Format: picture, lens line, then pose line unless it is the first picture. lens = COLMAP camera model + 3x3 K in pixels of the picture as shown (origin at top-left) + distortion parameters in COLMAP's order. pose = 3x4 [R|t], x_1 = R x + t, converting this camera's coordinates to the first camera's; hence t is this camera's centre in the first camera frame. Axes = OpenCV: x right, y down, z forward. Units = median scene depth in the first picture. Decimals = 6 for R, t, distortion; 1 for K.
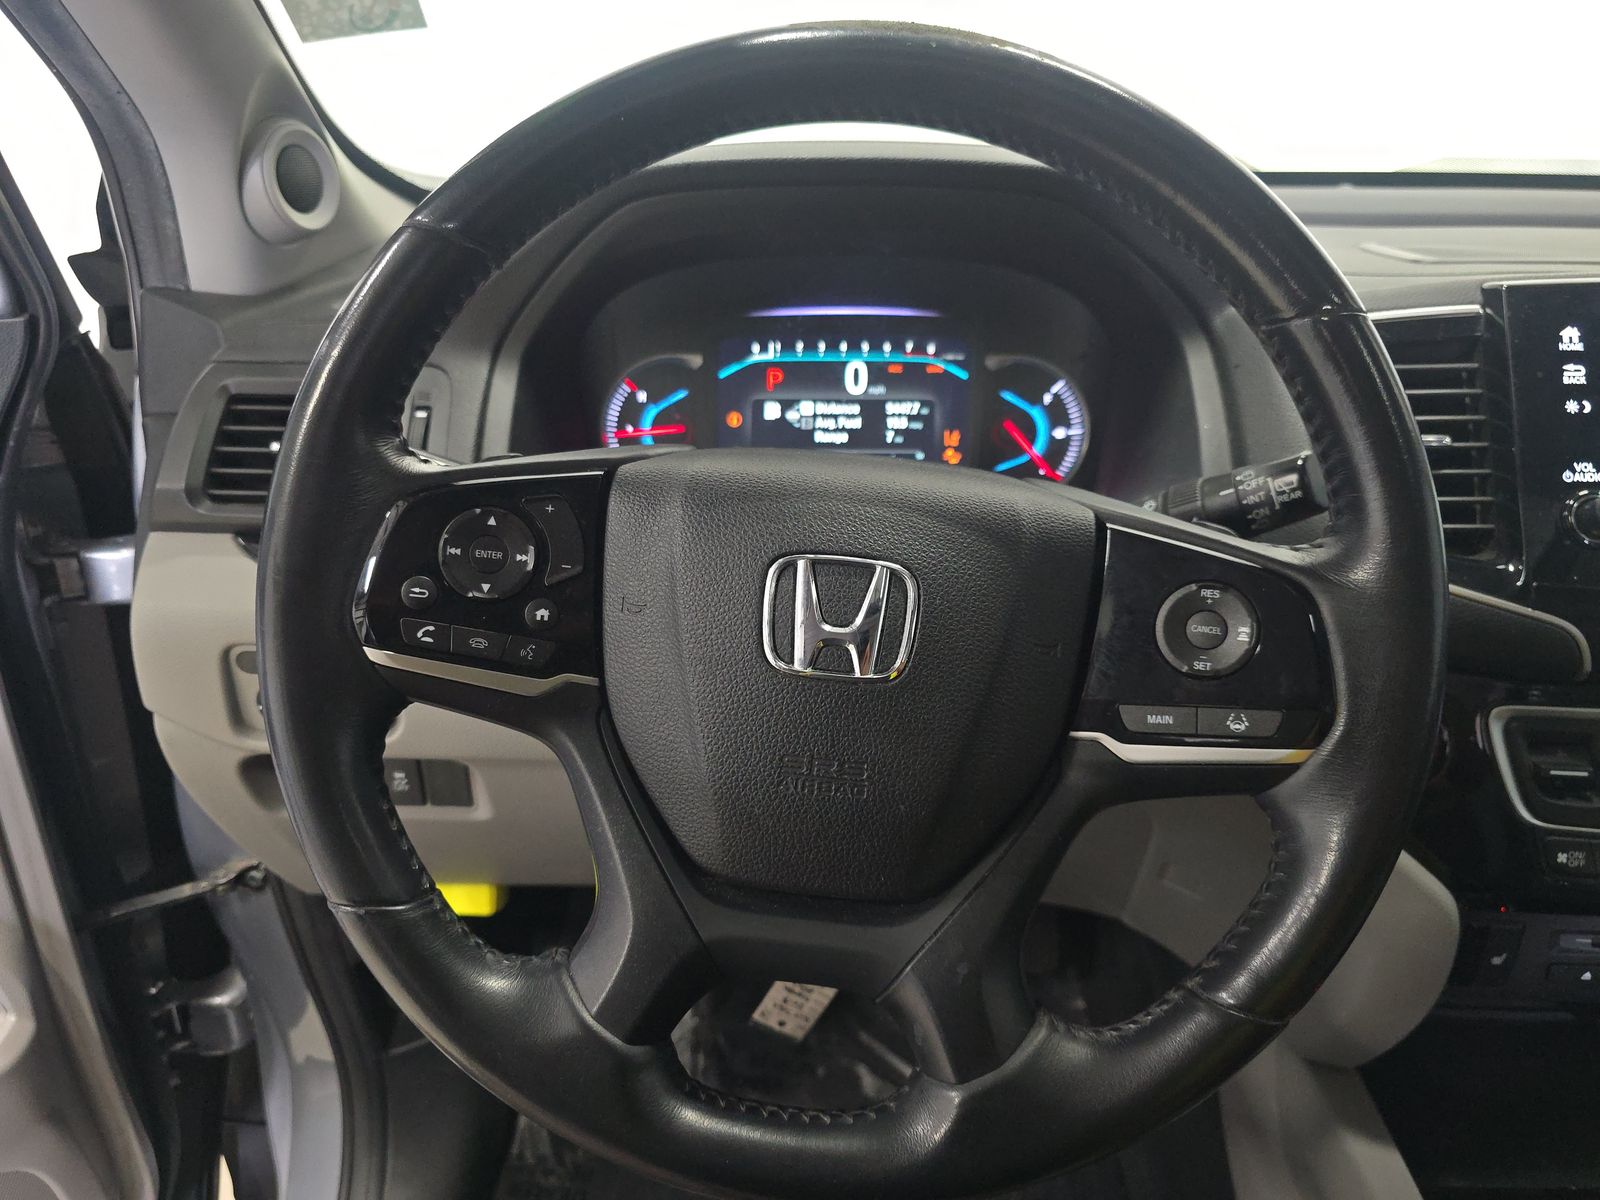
lens RADIAL K [[1052.5, 0, 794.7], [0, 1052.5, 602.1], [0, 0, 1]] dist [0.021842, -0.001073]
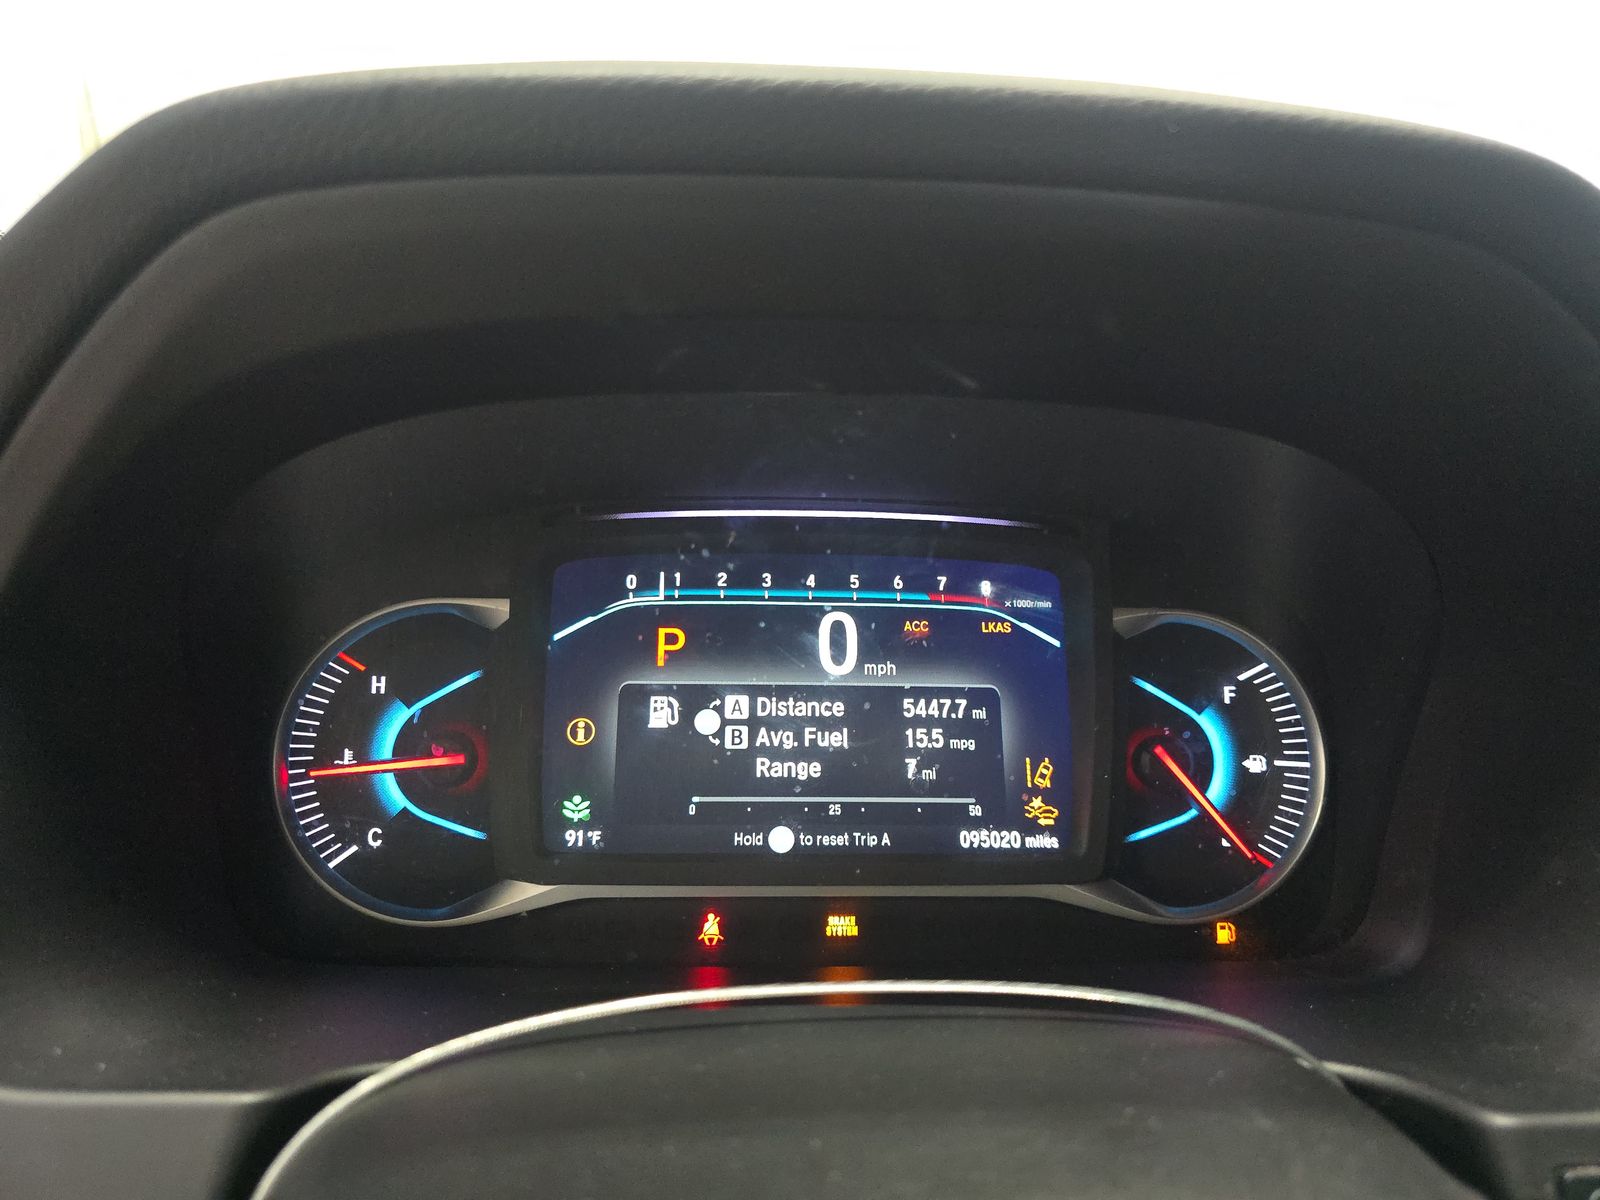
lens RADIAL K [[1052.5, 0, 805.1], [0, 1052.5, 599.9], [0, 0, 1]] dist [0.021842, -0.001073]
pose [[0.994544, 0.008415, 0.103978, -0.007573], [0.007670, 0.988145, -0.153332, -0.158958], [-0.104036, 0.153293, 0.982689, 0.520883]]
